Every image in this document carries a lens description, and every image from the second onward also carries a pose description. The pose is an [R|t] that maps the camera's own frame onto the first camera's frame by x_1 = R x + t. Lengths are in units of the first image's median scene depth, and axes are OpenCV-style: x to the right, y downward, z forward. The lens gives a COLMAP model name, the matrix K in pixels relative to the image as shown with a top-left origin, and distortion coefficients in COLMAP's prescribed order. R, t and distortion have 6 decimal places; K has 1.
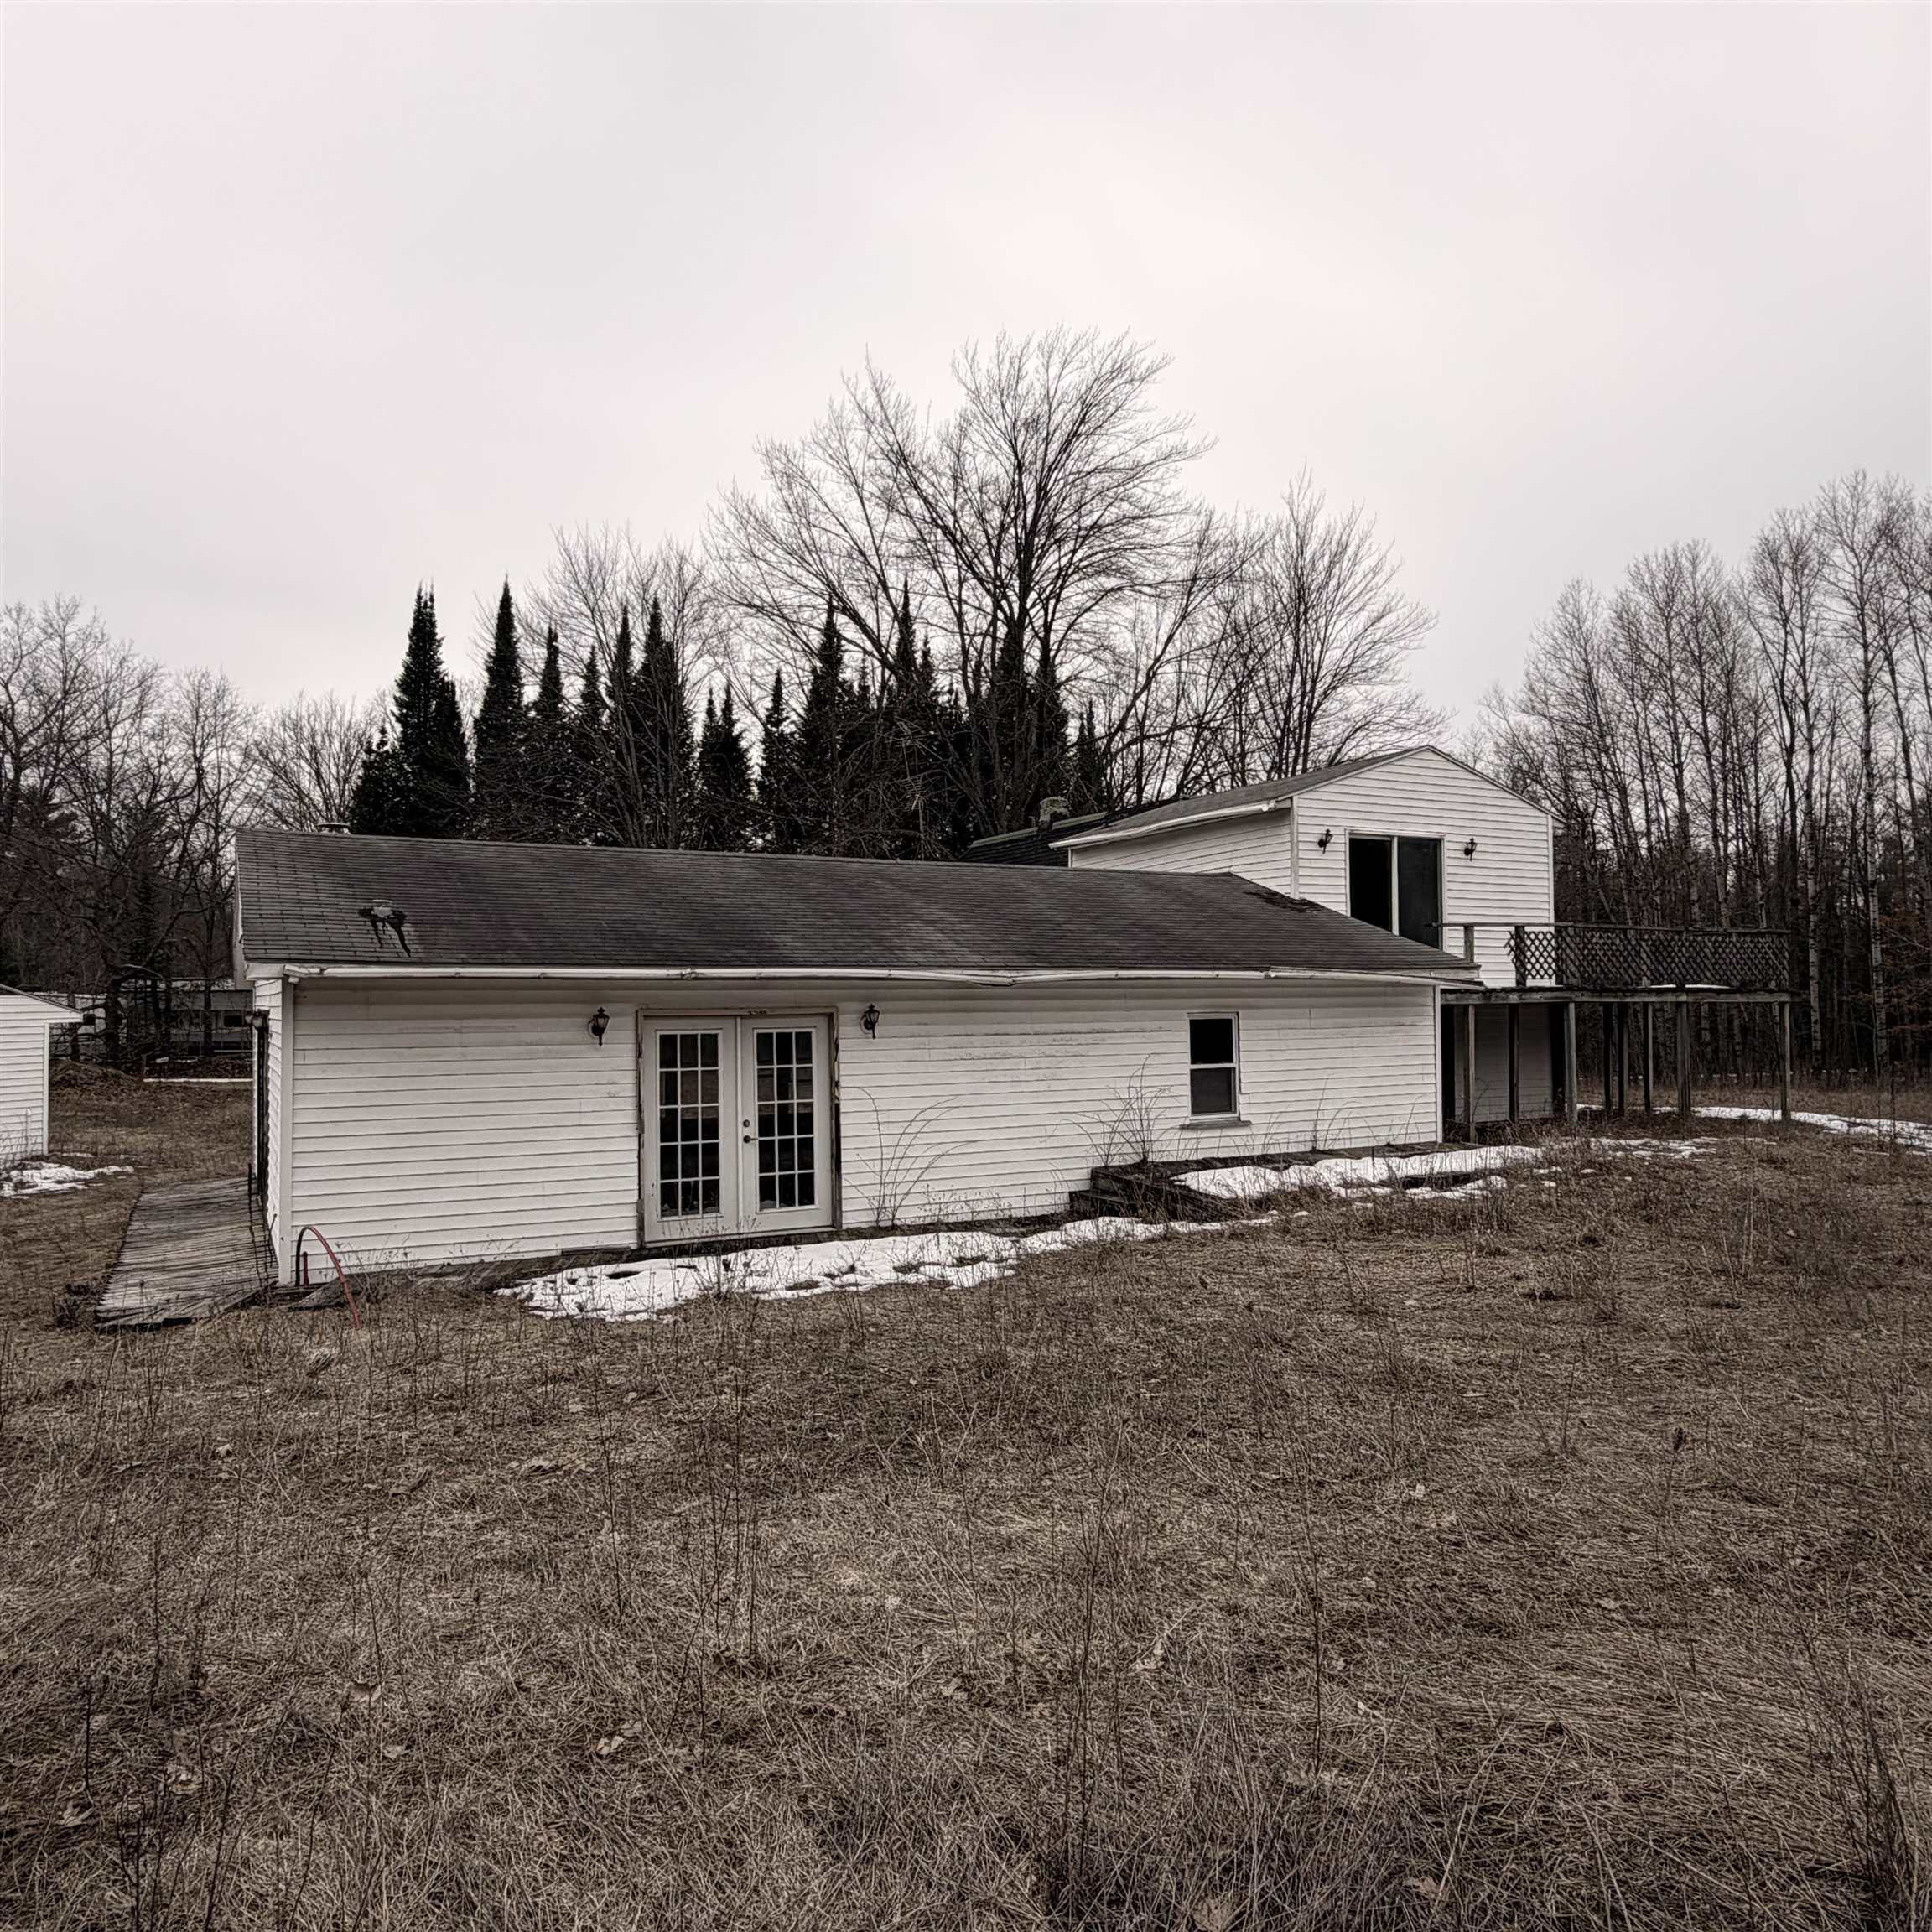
lens RADIAL K [[1412.0, 0, 966.0], [0, 1412.0, 966.0], [0, 0, 1]] dist [0.013364, 0.001955]
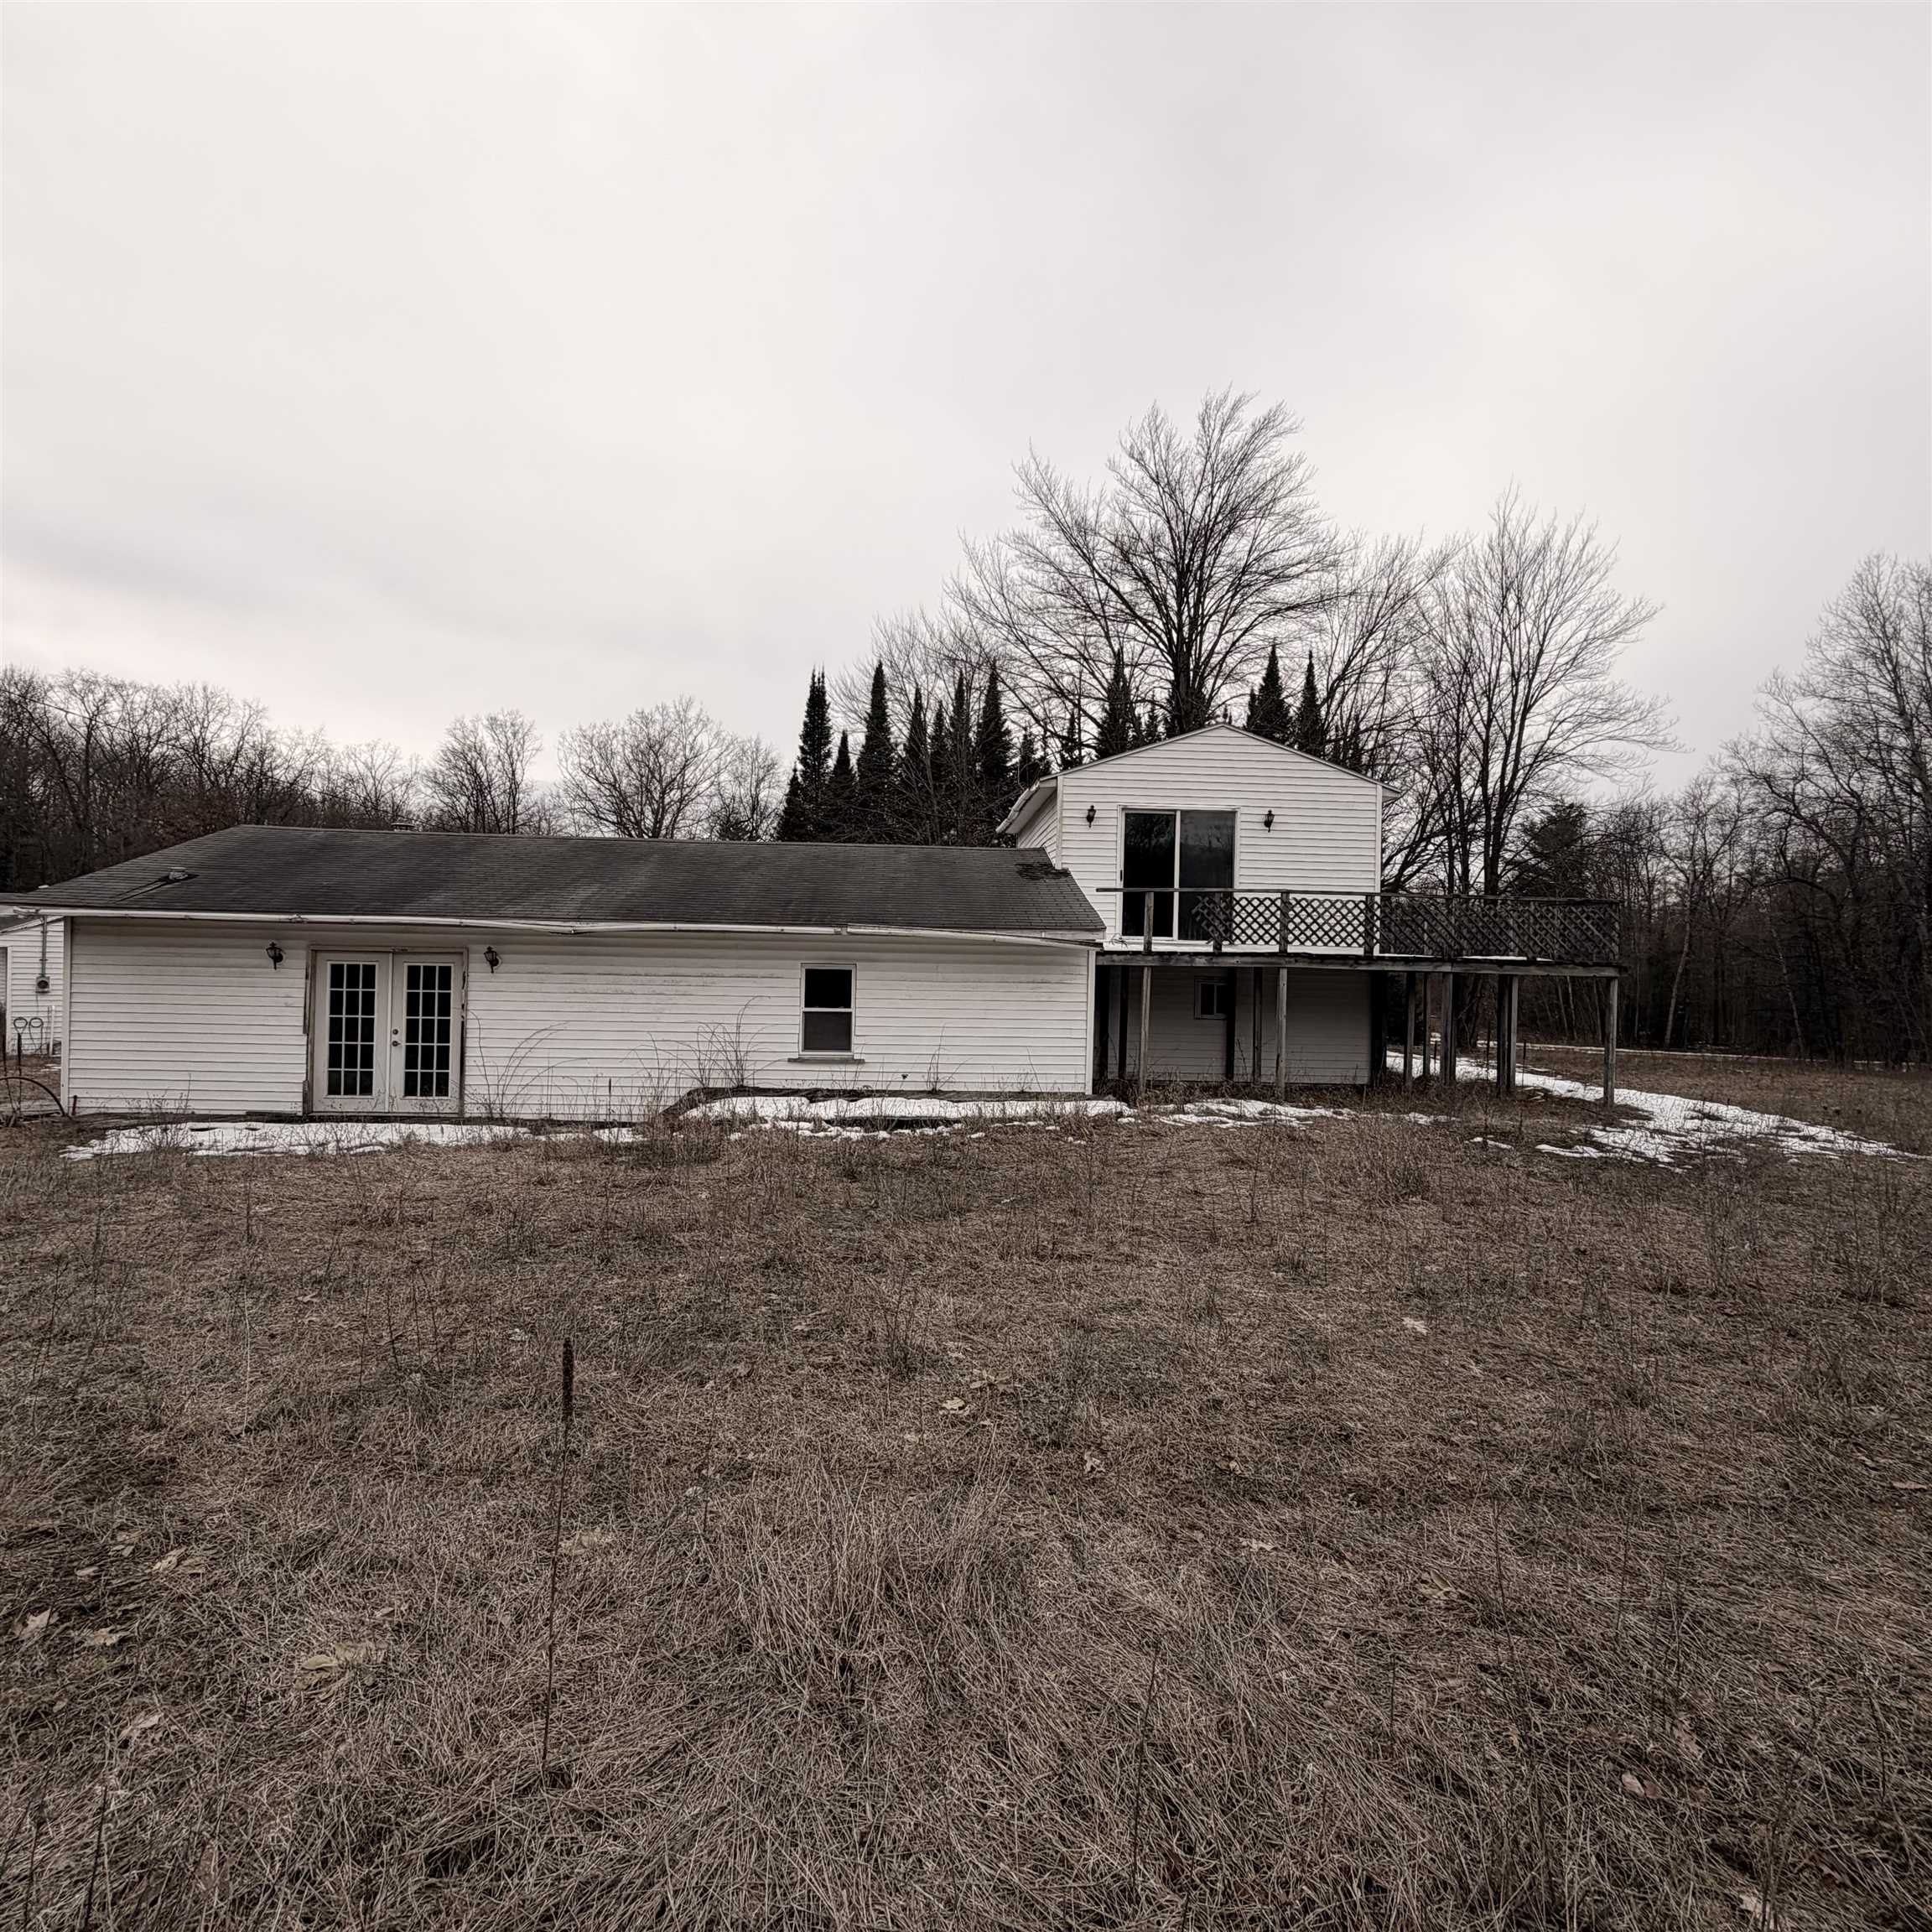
lens RADIAL K [[1027.4, 0, 955.8], [0, 1027.4, 967.7], [0, 0, 1]] dist [0.004900, 0.000007]
pose [[0.906208, 0.030975, -0.421695, 0.622670], [-0.018361, 0.999255, 0.033941, 0.005667], [0.422433, -0.023014, 0.906102, 0.281063]]
